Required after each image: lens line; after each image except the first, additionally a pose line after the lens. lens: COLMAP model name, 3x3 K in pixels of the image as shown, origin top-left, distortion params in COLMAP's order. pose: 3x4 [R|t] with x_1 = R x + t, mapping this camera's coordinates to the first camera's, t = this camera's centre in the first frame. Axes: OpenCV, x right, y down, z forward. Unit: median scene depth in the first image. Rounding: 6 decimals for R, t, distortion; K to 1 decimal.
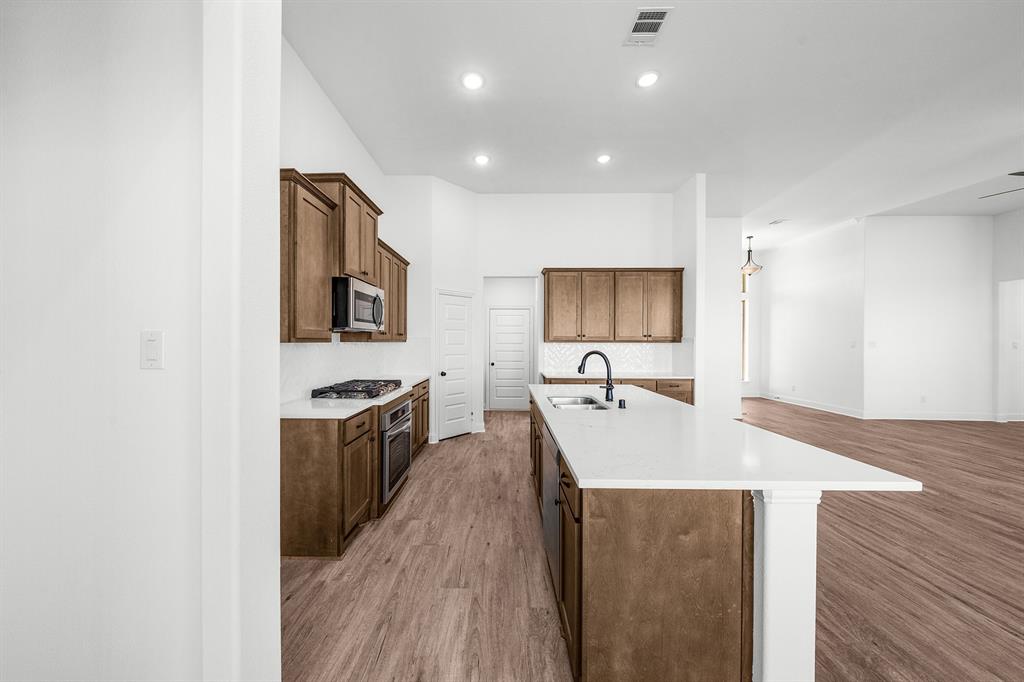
lens RADIAL K [[358.1, 0, 499.5], [0, 358.1, 344.2], [0, 0, 1]] dist [-0.000590, -0.000088]
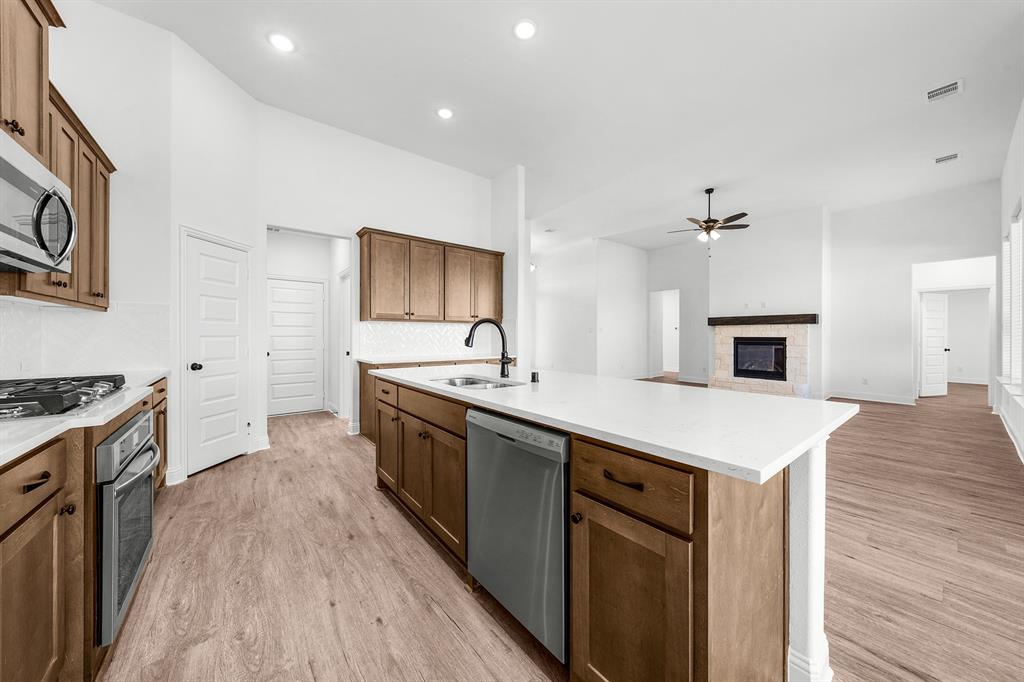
lens RADIAL K [[350.6, 0, 513.5], [0, 350.6, 338.2], [0, 0, 1]] dist [-0.000717, -0.000066]
pose [[0.777071, -0.005056, 0.629393, -0.122584], [0.005077, 0.999986, 0.001765, 0.038788], [-0.629393, 0.001823, 0.777085, 0.207239]]
